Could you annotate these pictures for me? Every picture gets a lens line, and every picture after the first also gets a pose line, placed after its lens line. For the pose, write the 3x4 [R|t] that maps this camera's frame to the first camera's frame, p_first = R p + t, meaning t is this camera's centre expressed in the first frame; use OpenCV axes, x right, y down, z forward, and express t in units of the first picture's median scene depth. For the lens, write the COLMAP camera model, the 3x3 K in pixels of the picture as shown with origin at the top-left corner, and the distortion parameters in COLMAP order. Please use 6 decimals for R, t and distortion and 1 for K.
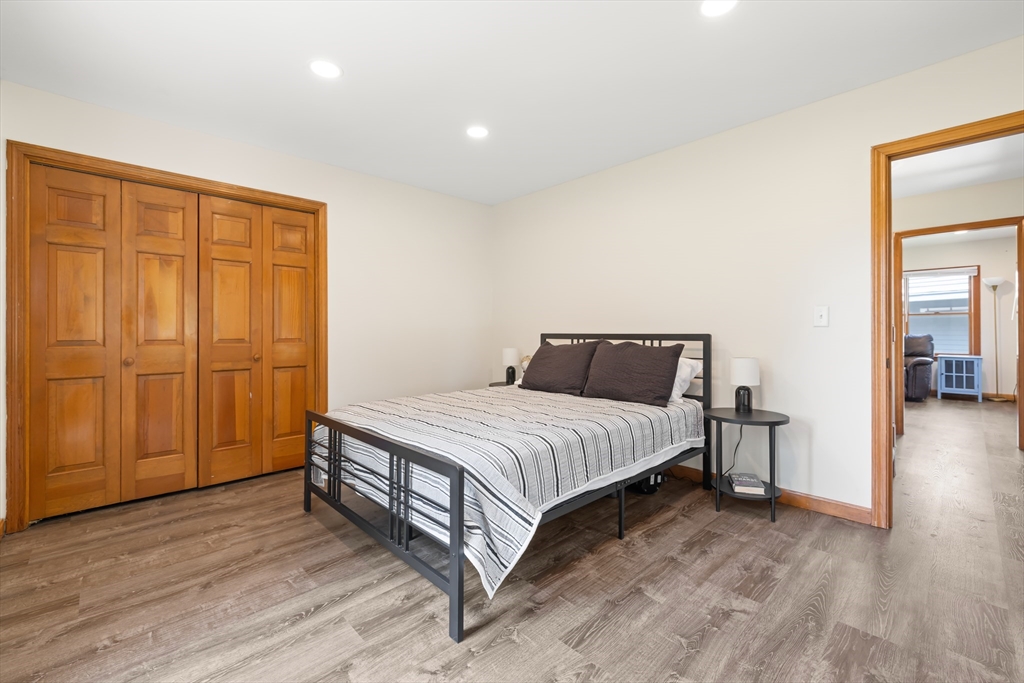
lens RADIAL K [[432.5, 0, 514.8], [0, 432.5, 329.3], [0, 0, 1]] dist [0.000939, 0.000047]
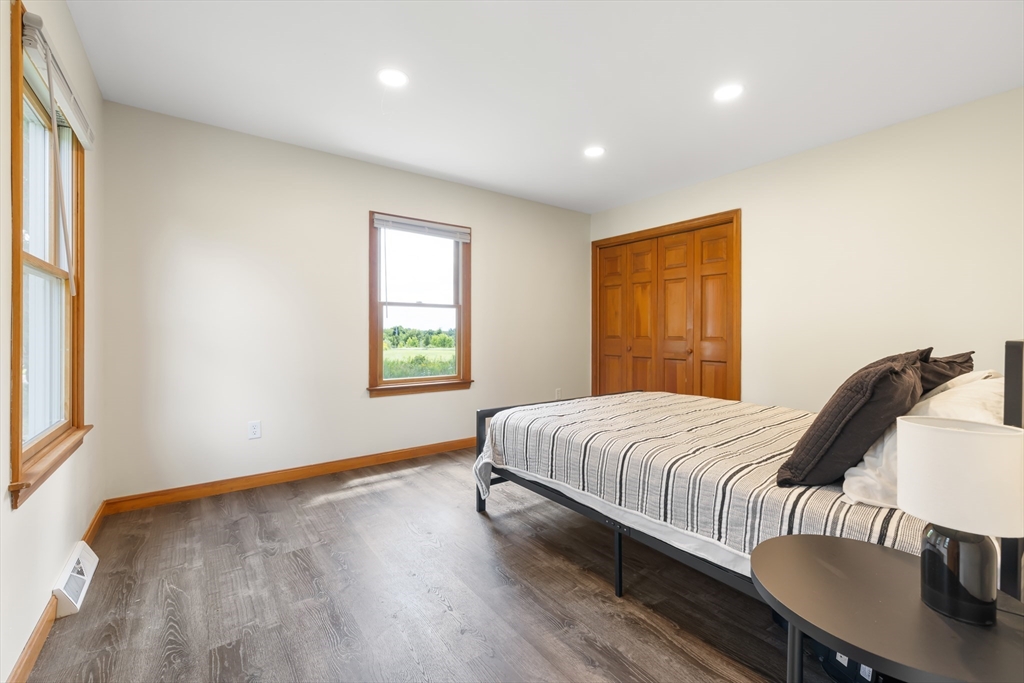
lens RADIAL K [[432.5, 0, 514.8], [0, 432.5, 329.3], [0, 0, 1]] dist [0.000939, 0.000047]
pose [[-0.120750, -0.002528, -0.992680, 0.929517], [0.006601, 0.999973, -0.003350, 0.001450], [0.992661, -0.006957, -0.120730, 0.806549]]
